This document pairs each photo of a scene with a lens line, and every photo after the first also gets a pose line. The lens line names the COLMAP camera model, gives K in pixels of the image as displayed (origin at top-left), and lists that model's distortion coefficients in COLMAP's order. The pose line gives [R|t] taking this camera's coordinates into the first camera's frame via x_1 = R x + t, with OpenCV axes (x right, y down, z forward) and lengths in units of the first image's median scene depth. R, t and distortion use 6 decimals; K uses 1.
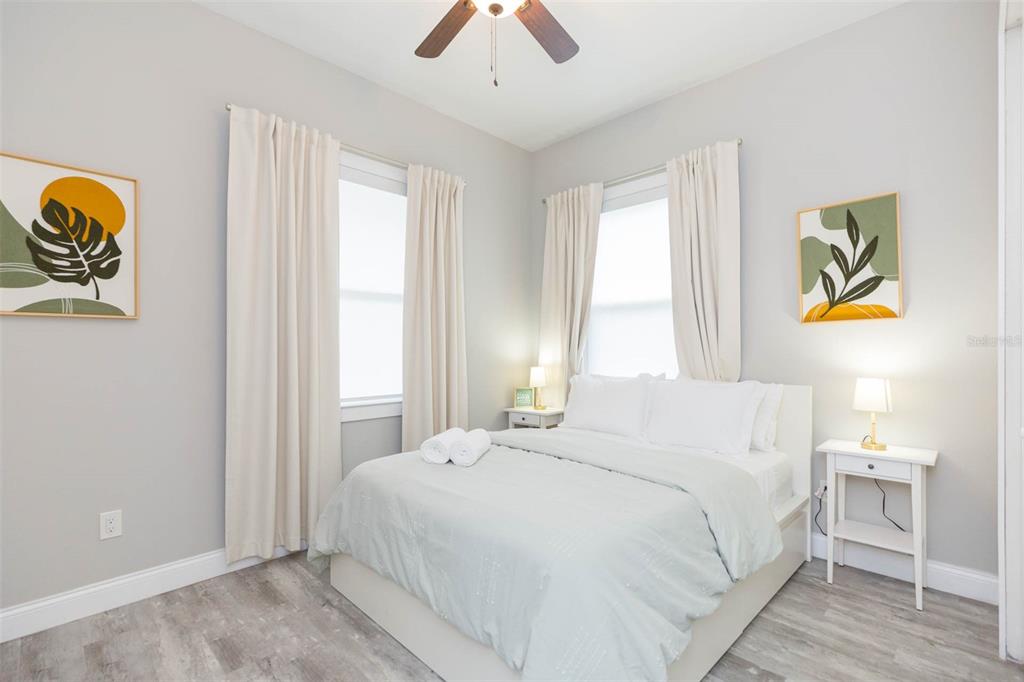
lens RADIAL K [[467.9, 0, 511.8], [0, 467.9, 355.6], [0, 0, 1]] dist [-0.000135, -0.000511]
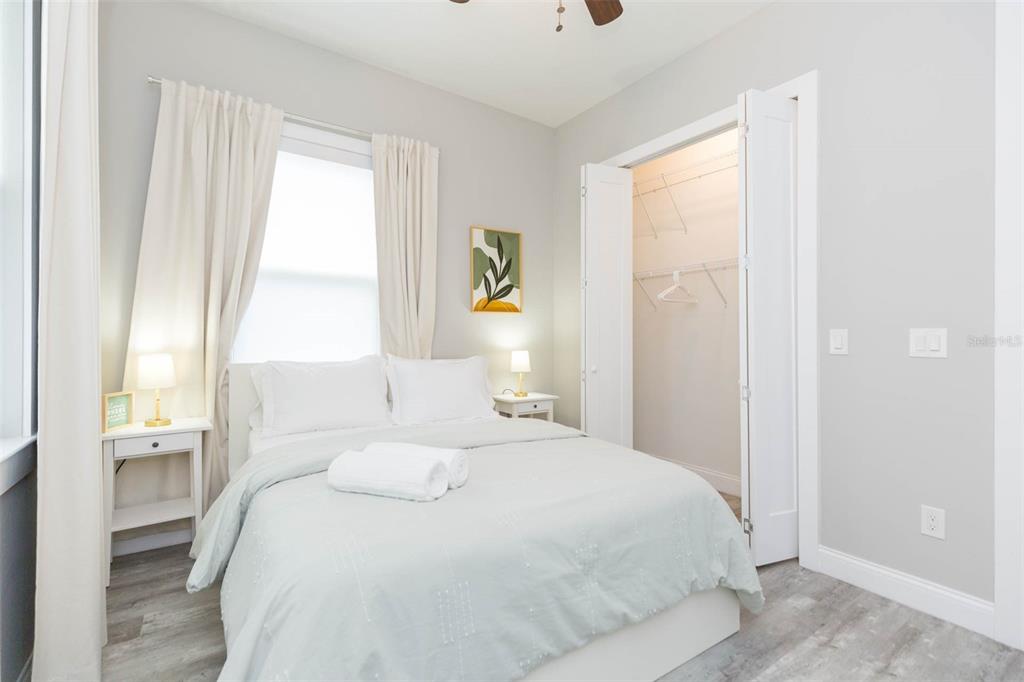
lens RADIAL K [[463.9, 0, 516.4], [0, 463.9, 337.2], [0, 0, 1]] dist [-0.000343, 0.000055]
pose [[0.184009, 0.007760, 0.982894, -0.676548], [0.008886, 0.999915, -0.009558, 0.016656], [-0.982884, 0.010493, 0.183924, 0.681147]]
